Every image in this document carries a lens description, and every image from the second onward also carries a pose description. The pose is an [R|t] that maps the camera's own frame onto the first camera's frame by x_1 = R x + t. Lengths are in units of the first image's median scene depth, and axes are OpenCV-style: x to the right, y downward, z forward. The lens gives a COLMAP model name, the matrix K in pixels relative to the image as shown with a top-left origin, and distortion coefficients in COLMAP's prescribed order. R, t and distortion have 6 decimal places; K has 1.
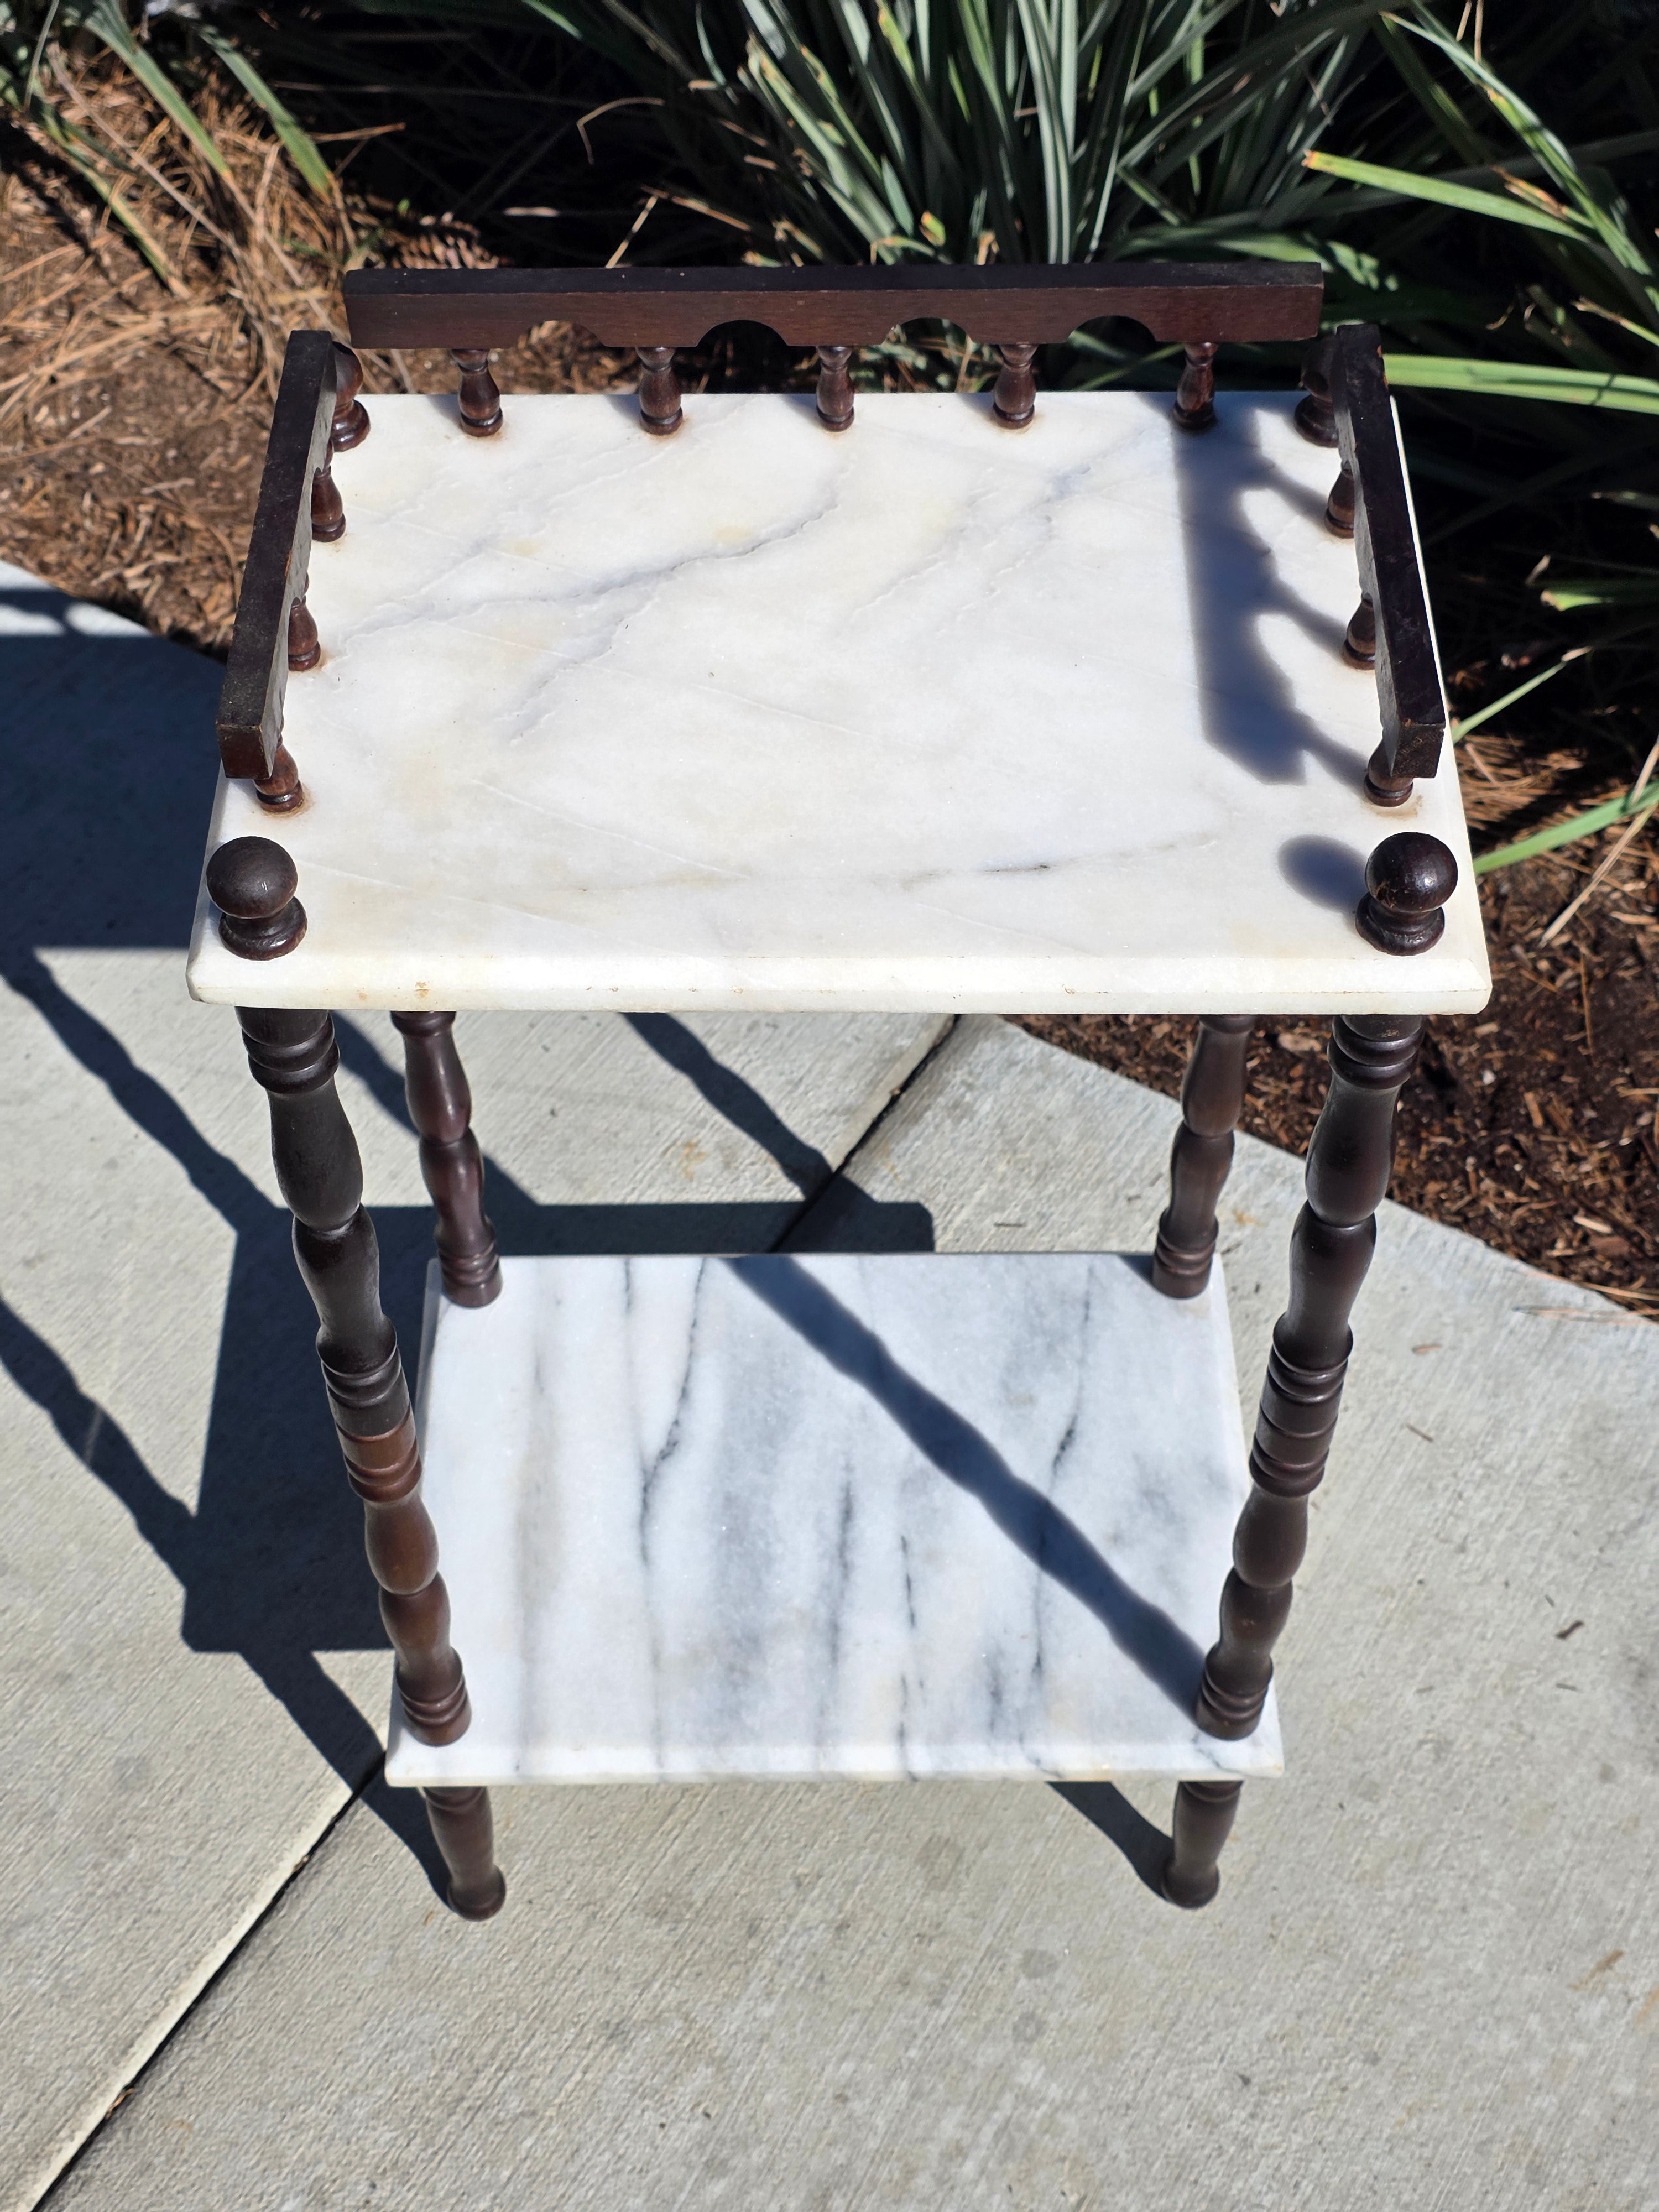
lens RADIAL K [[2965.2, 0, 789.6], [0, 2965.2, 1123.7], [0, 0, 1]] dist [0.240569, -0.805156]
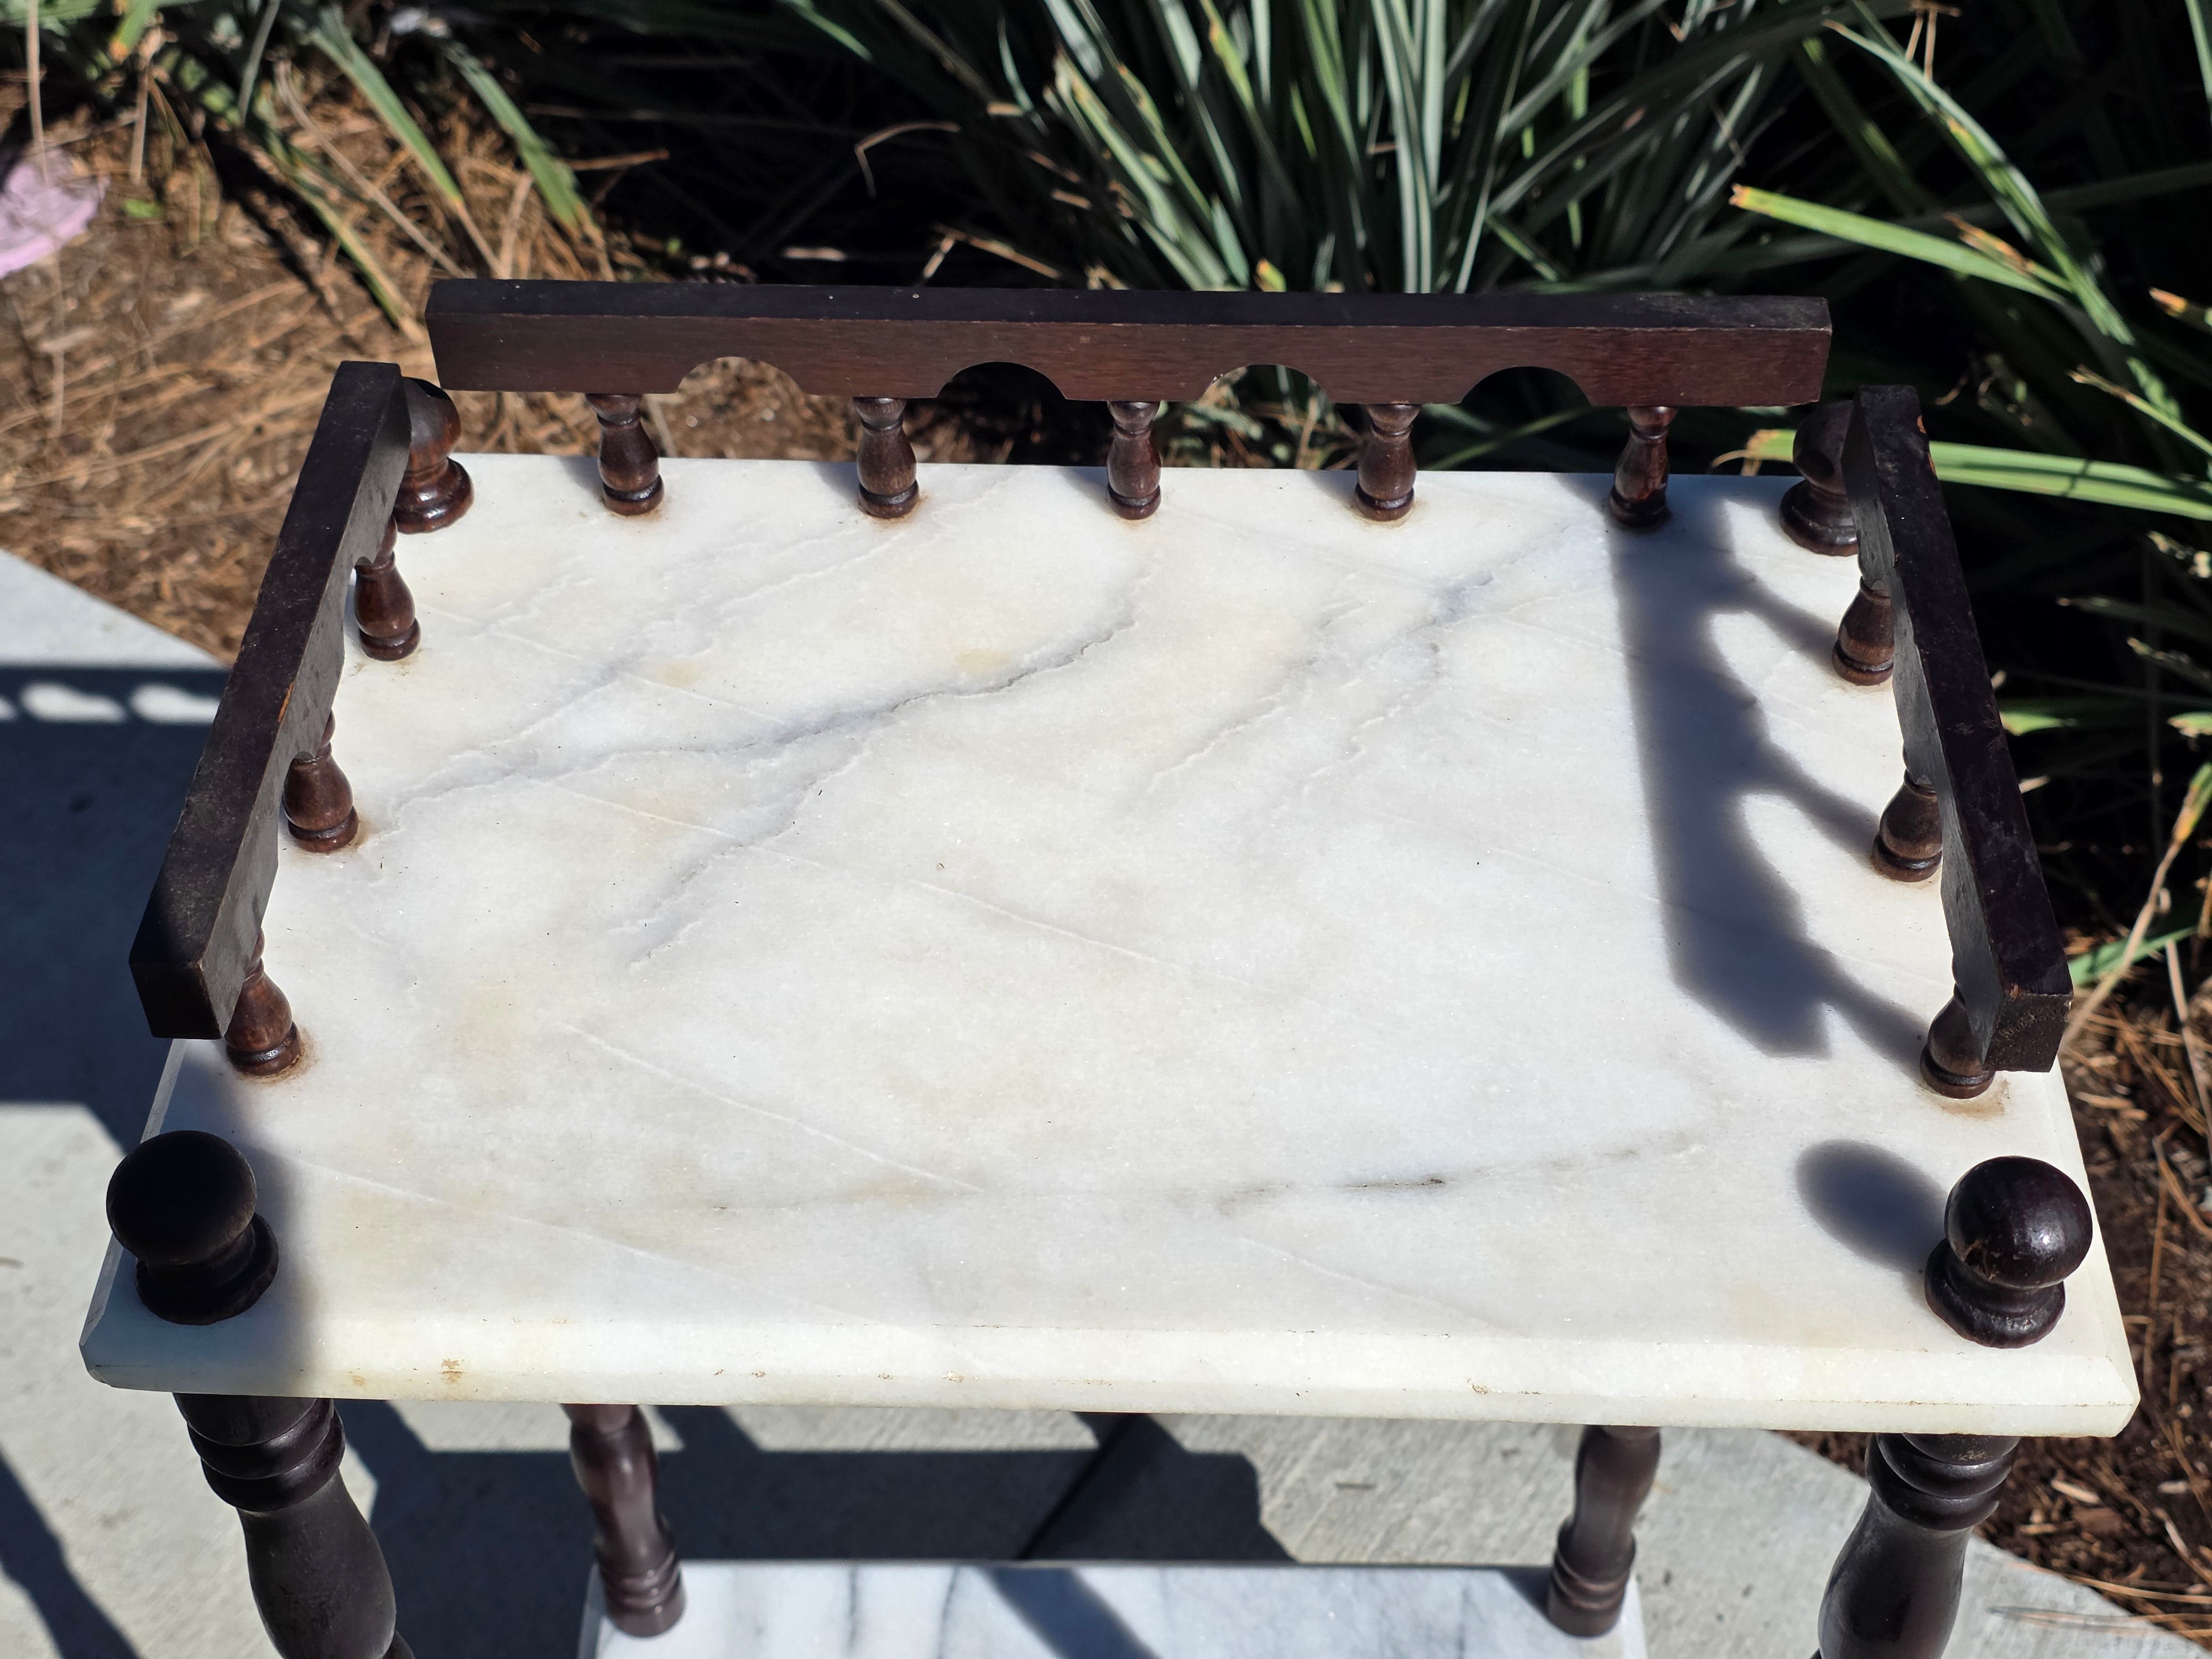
lens RADIAL K [[2965.2, 0, 1167.4], [0, 2965.2, 884.2], [0, 0, 1]] dist [0.240569, -0.805156]
pose [[0.999716, 0.017597, 0.016096, 0.008743], [-0.015943, 0.995092, -0.097658, -0.049258], [-0.017736, 0.097373, 0.995090, 0.198365]]
